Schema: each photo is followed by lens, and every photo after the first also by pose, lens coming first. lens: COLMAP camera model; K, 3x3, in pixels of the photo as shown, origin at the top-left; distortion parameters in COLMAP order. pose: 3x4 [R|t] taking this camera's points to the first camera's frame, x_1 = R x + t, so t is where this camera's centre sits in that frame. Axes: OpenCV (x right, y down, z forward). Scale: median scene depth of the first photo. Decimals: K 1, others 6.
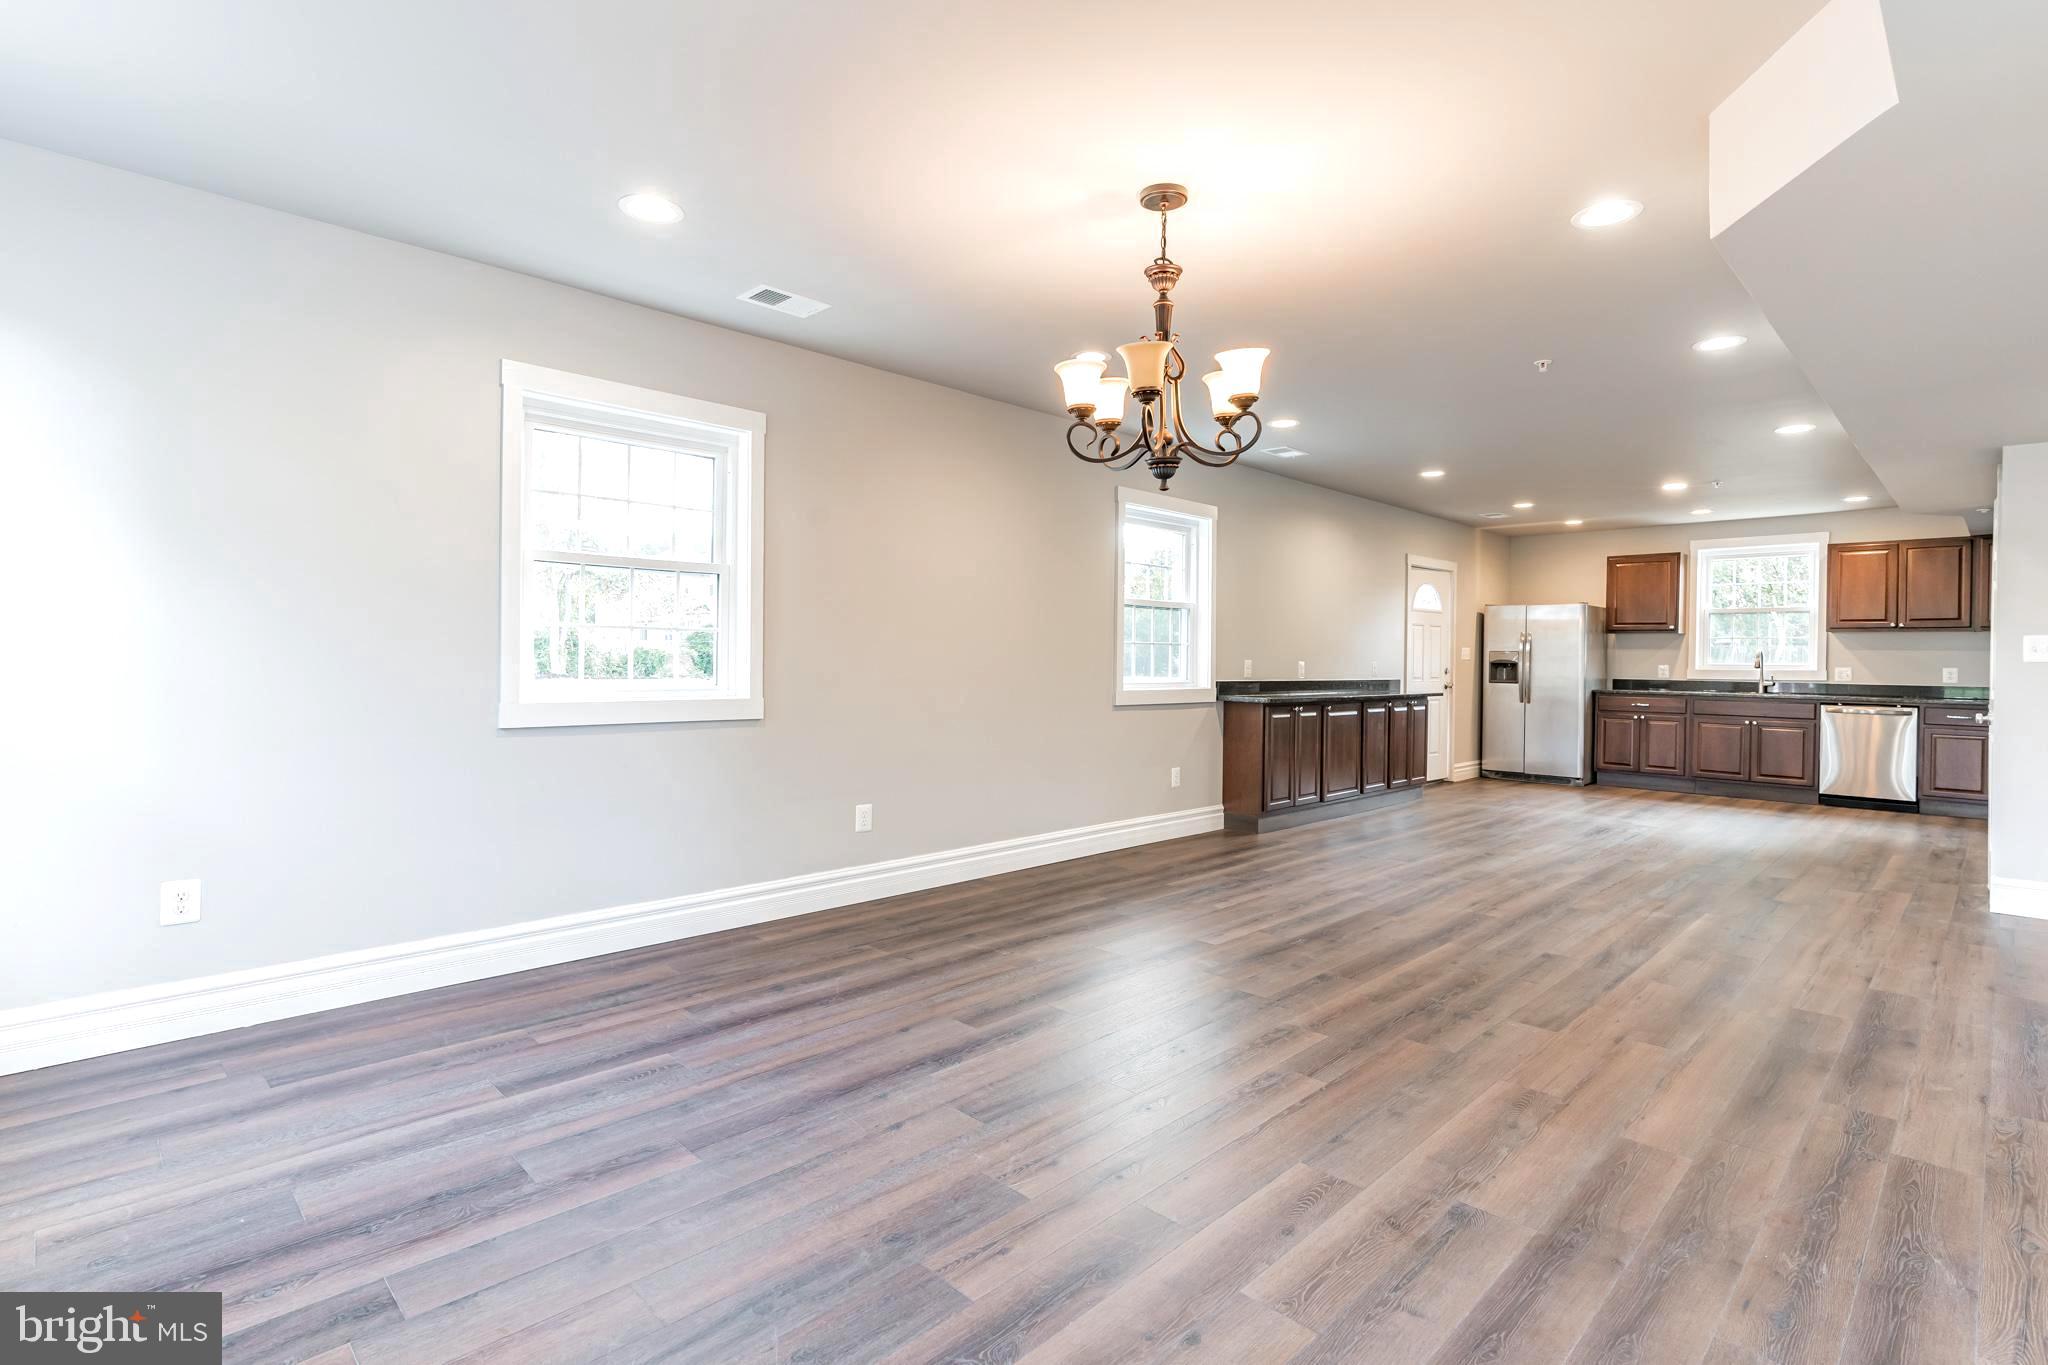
lens RADIAL K [[933.7, 0, 1038.5], [0, 933.7, 668.1], [0, 0, 1]] dist [-0.010776, 0.001495]
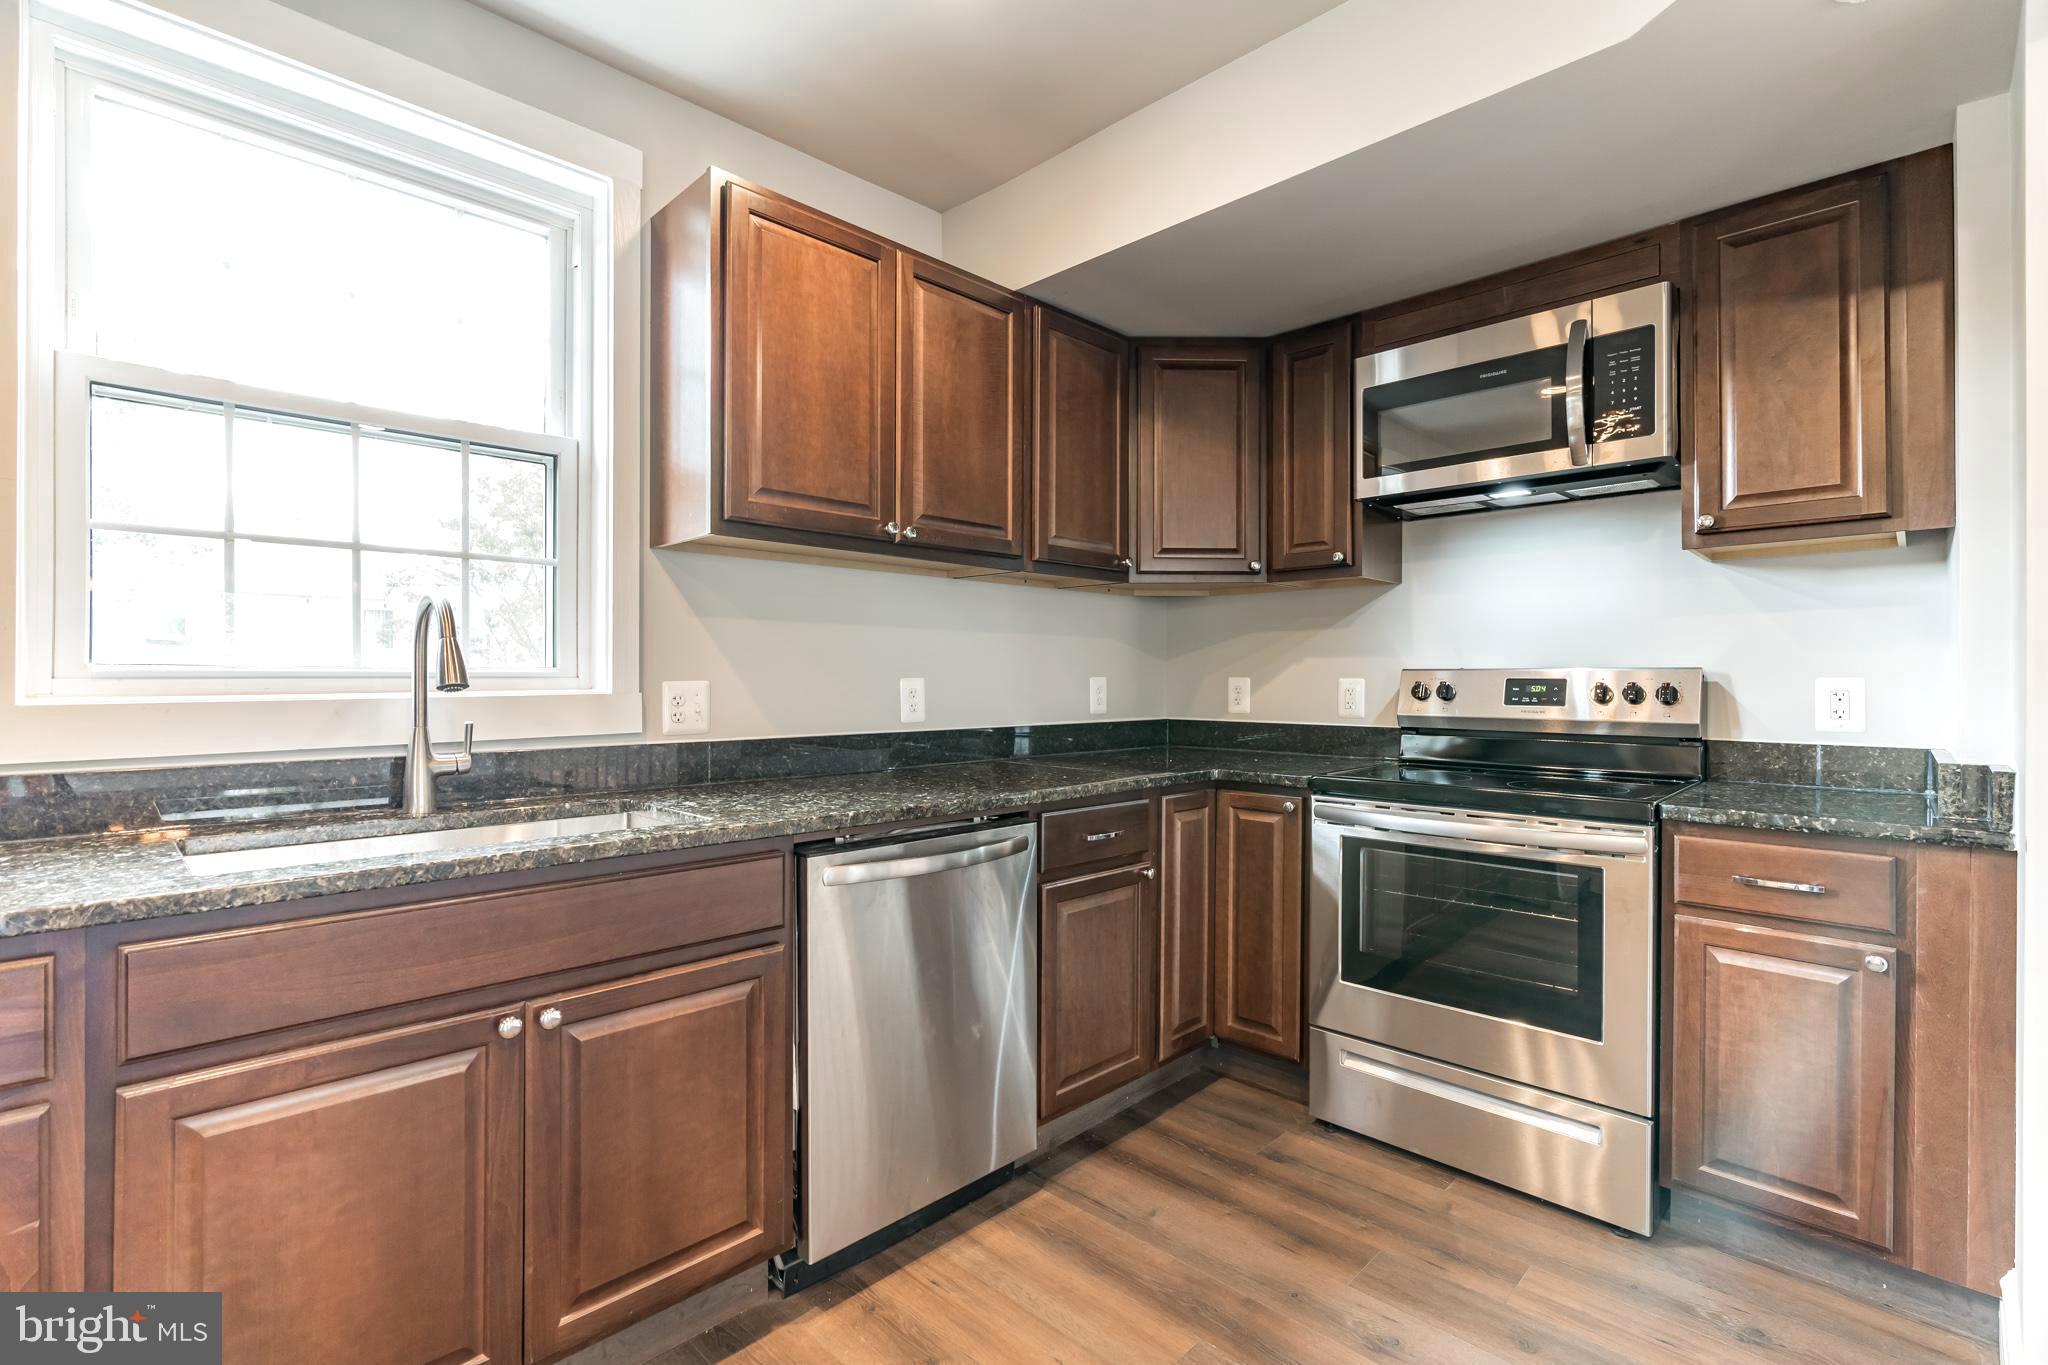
lens RADIAL K [[933.7, 0, 1026.3], [0, 933.7, 680.1], [0, 0, 1]] dist [-0.010776, 0.001495]
pose [[-0.019176, -0.010226, 0.999764, 0.586197], [0.013594, 0.999853, 0.010487, -0.002418], [-0.999724, 0.013792, -0.019034, 0.891045]]
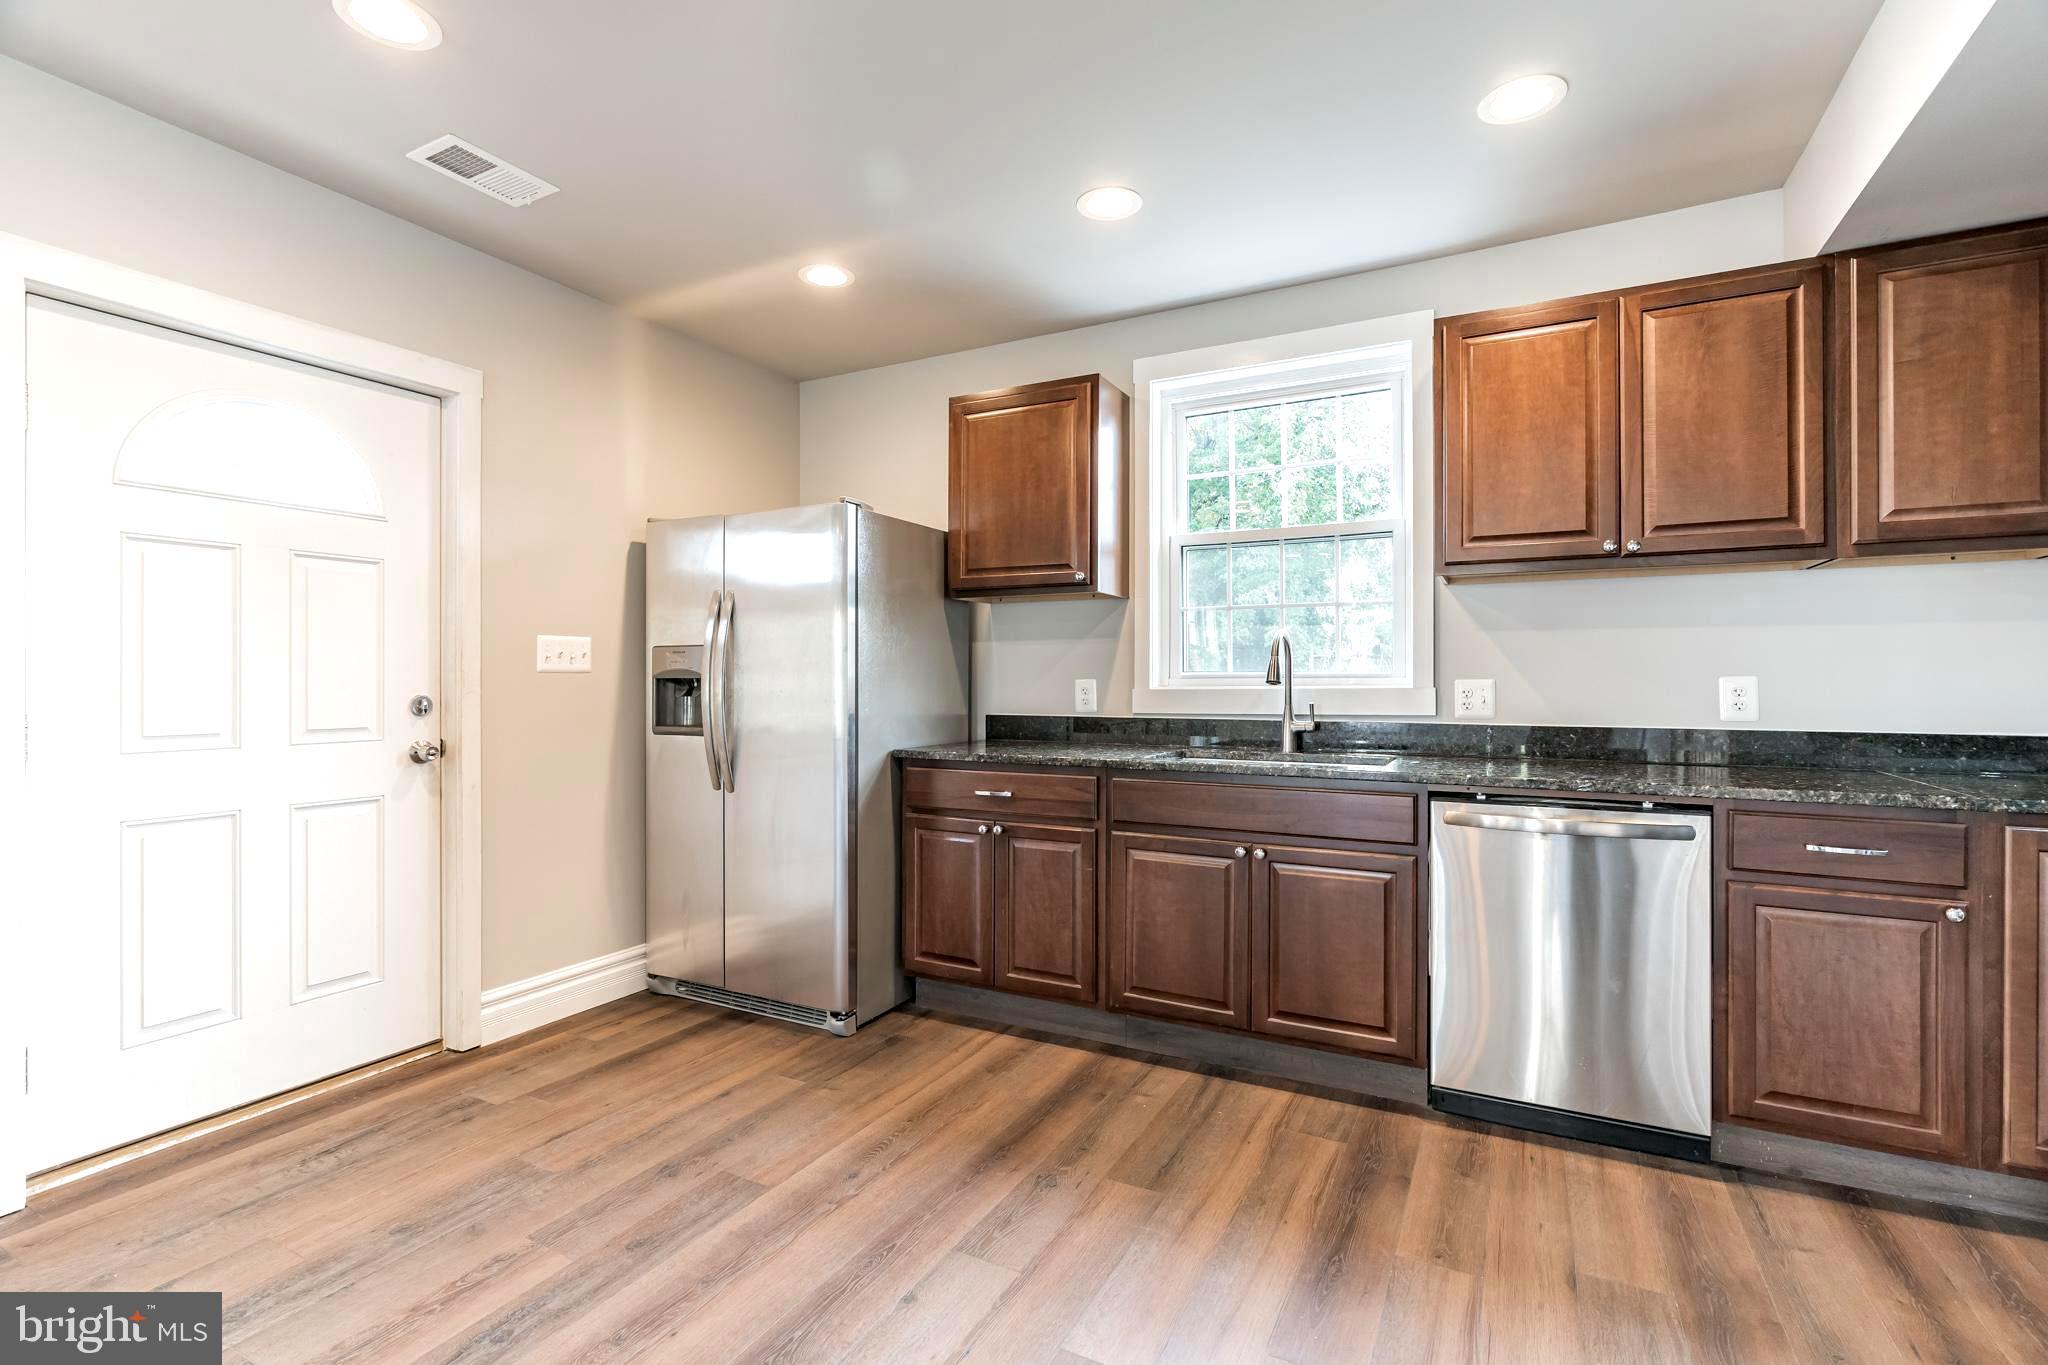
lens RADIAL K [[933.7, 0, 1015.5], [0, 933.7, 676.6], [0, 0, 1]] dist [-0.010776, 0.001495]
pose [[0.953149, -0.008940, 0.302370, 0.576713], [0.013834, 0.999806, -0.014048, 0.000809], [-0.302186, 0.017573, 0.953087, 0.694697]]
